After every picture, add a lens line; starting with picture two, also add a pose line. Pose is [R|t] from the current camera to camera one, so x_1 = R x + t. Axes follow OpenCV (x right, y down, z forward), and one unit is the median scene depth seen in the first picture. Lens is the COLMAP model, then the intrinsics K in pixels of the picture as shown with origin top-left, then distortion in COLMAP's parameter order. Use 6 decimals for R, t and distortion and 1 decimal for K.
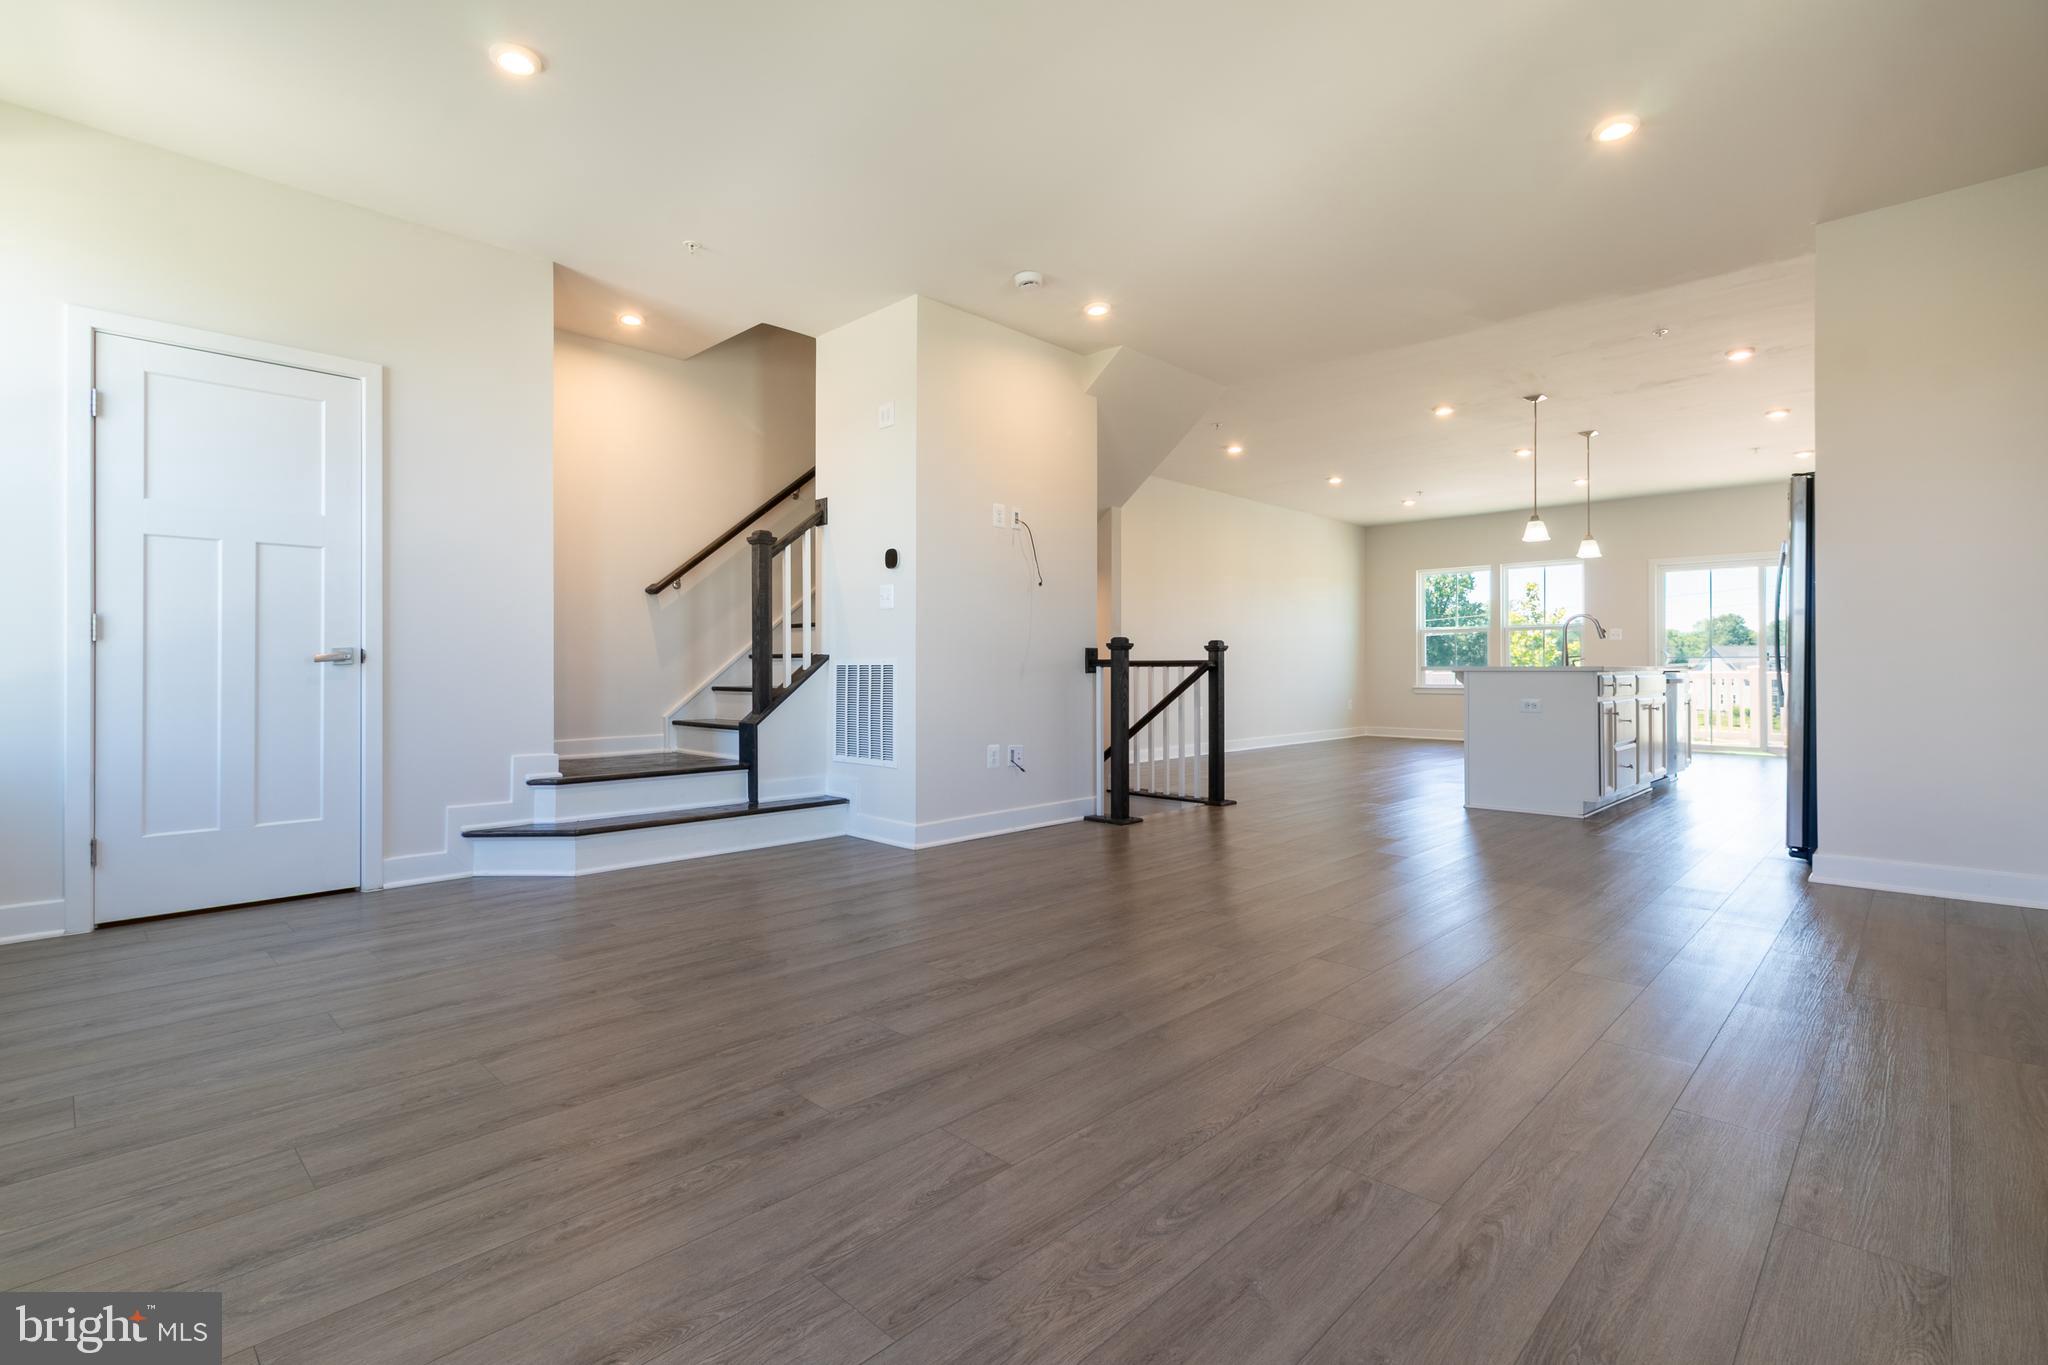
lens RADIAL K [[944.7, 0, 1017.7], [0, 944.7, 661.1], [0, 0, 1]] dist [0.003835, 0.000134]
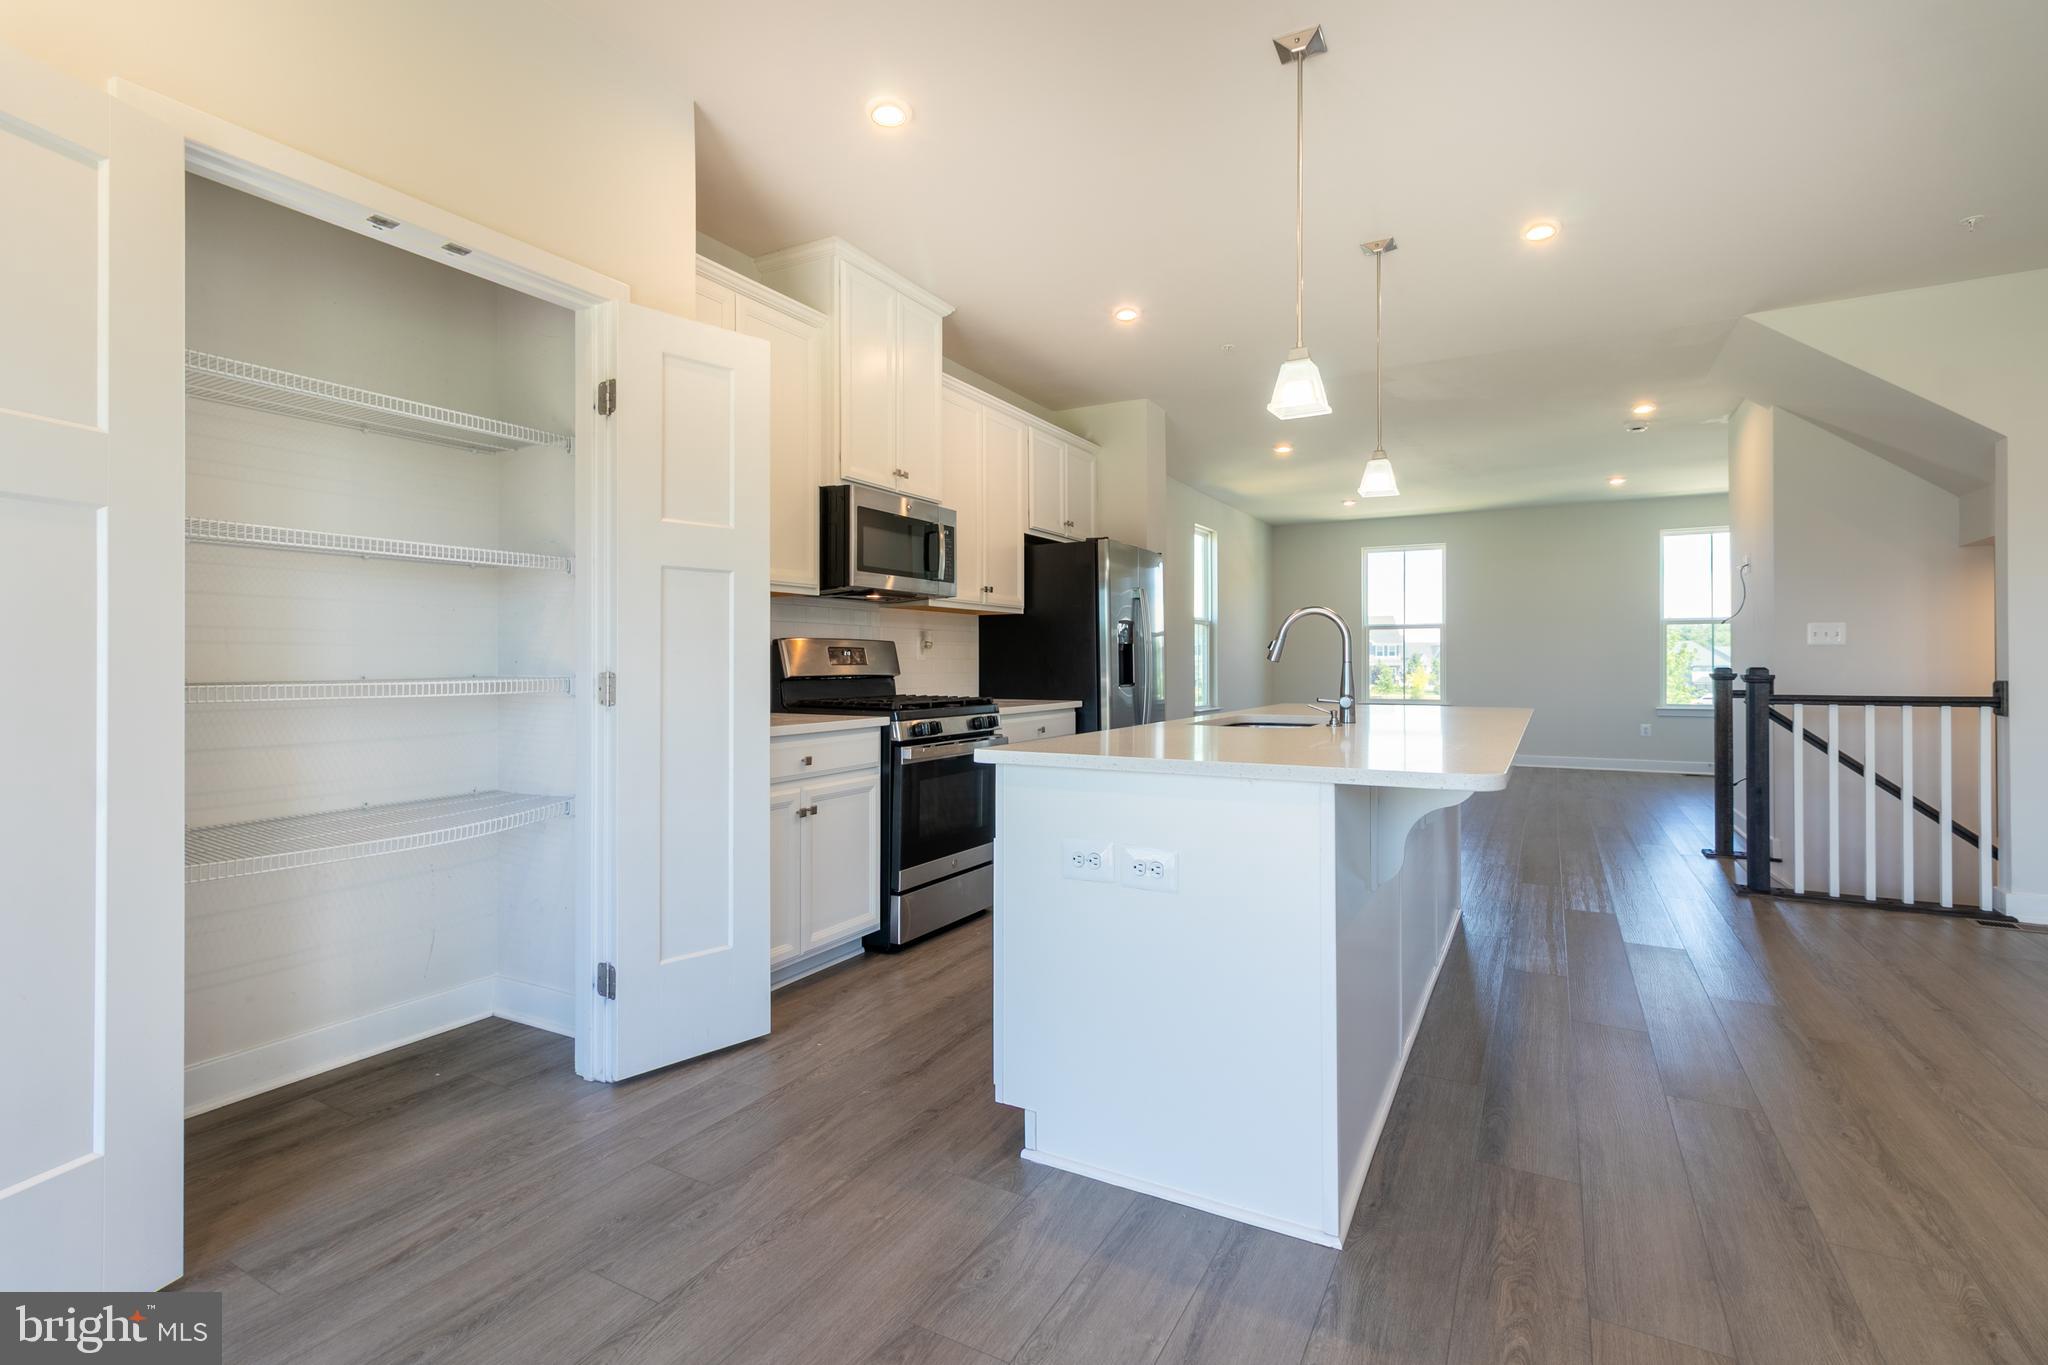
lens RADIAL K [[950.4, 0, 1015.8], [0, 950.4, 660.6], [0, 0, 1]] dist [0.001711, 0.000478]
pose [[-0.965627, 0.000851, -0.259930, 1.824266], [0.003580, 0.999943, -0.010024, -0.043111], [0.259907, -0.010609, -0.965575, 3.002423]]
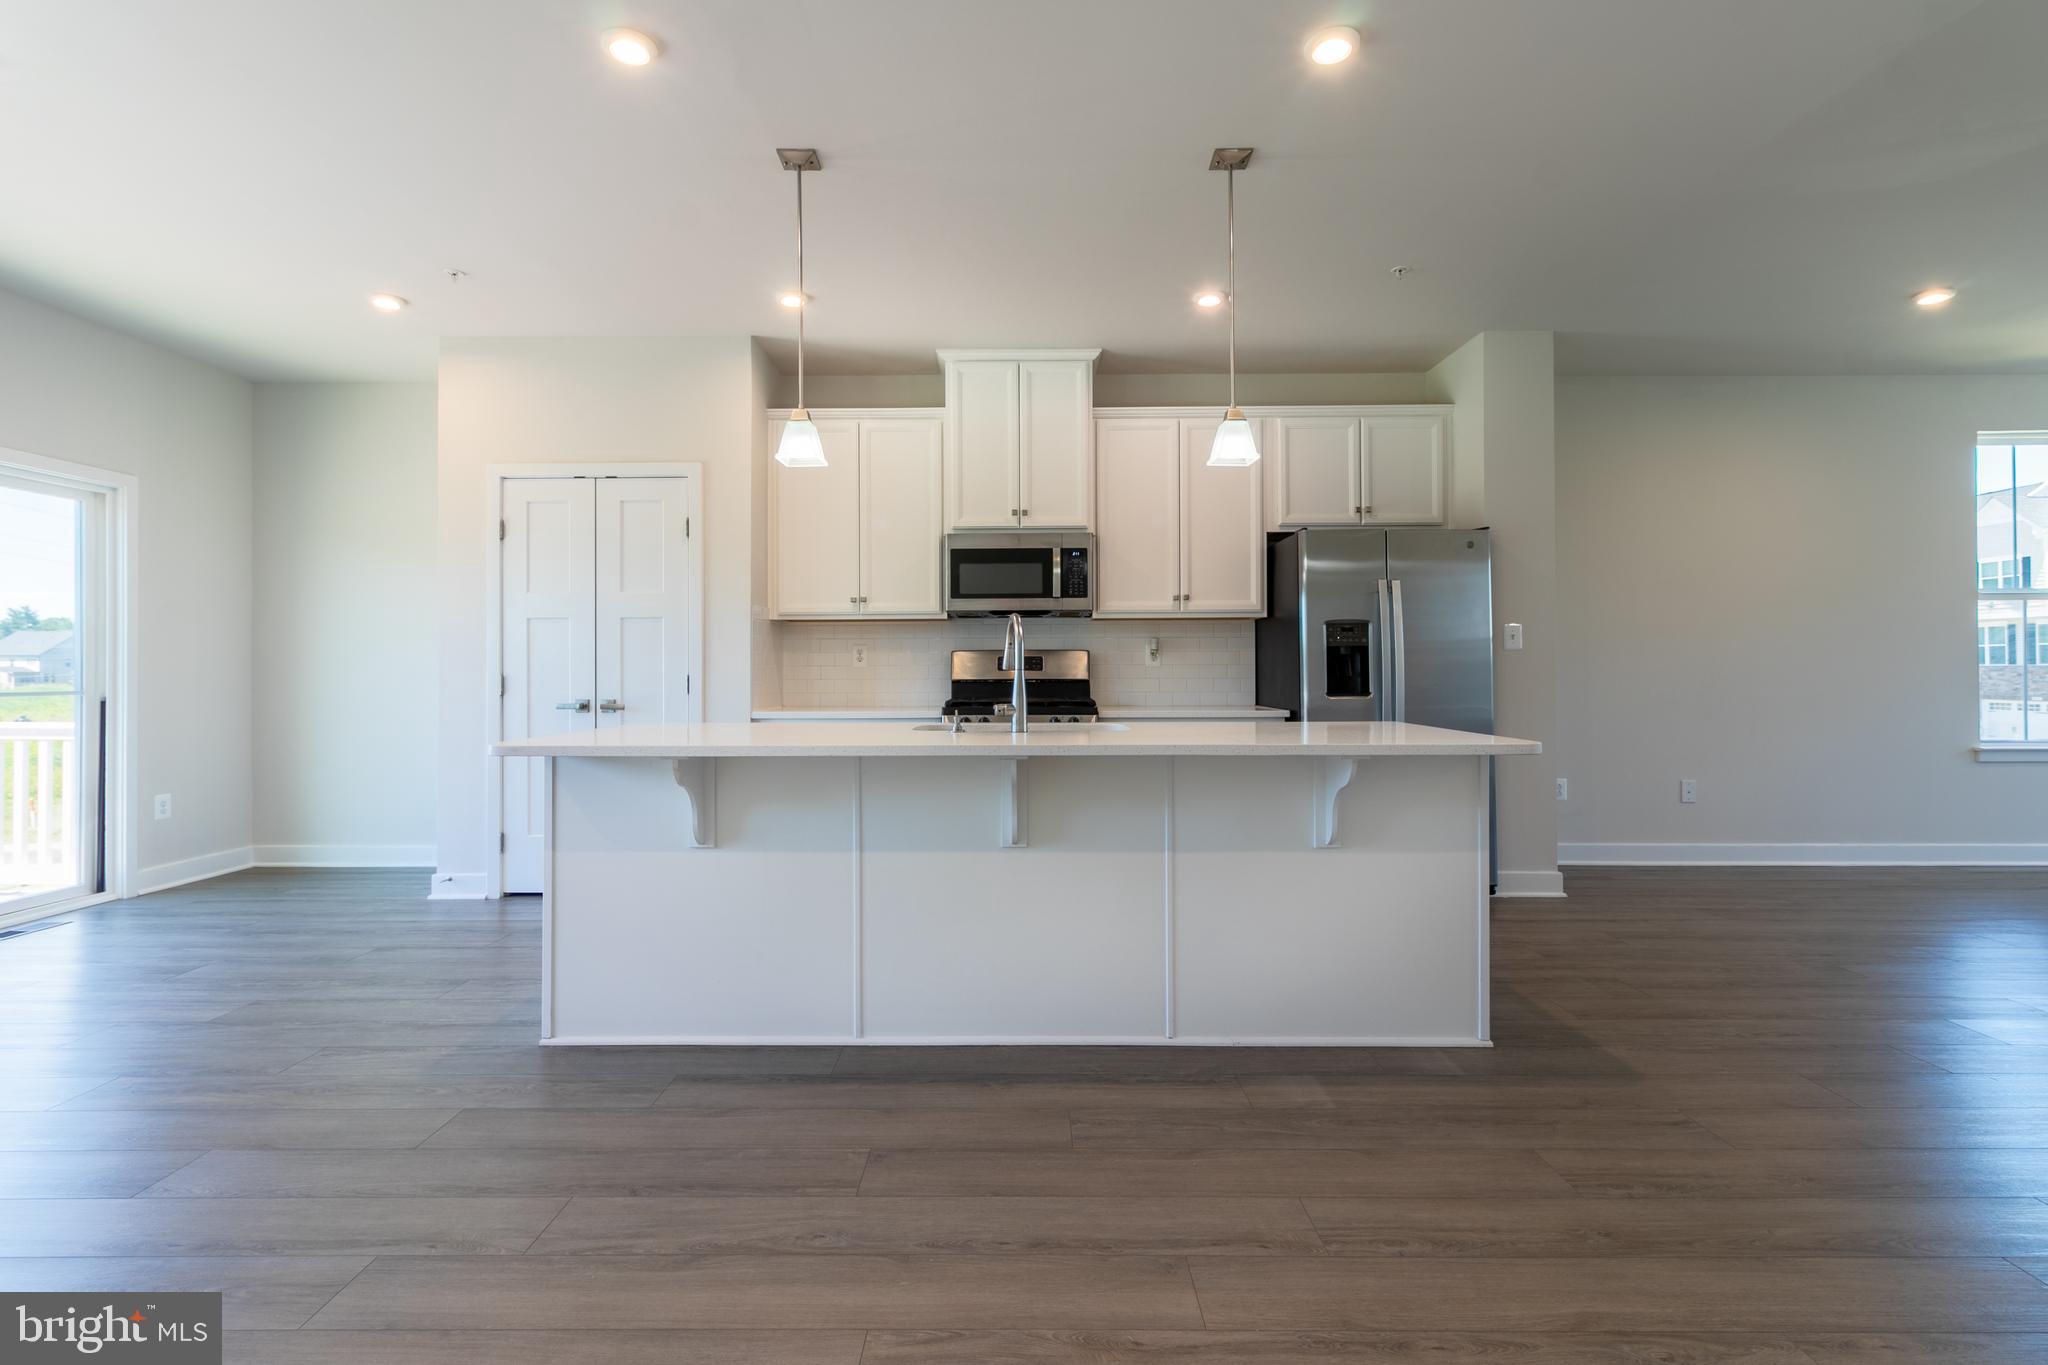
lens RADIAL K [[950.6, 0, 1018.4], [0, 950.6, 663.6], [0, 0, 1]] dist [0.002248, -0.000297]
pose [[-0.695070, 0.006871, 0.718910, 0.566757], [-0.002605, 0.999924, -0.012075, -0.043911], [-0.718938, -0.010266, -0.694999, 2.805789]]
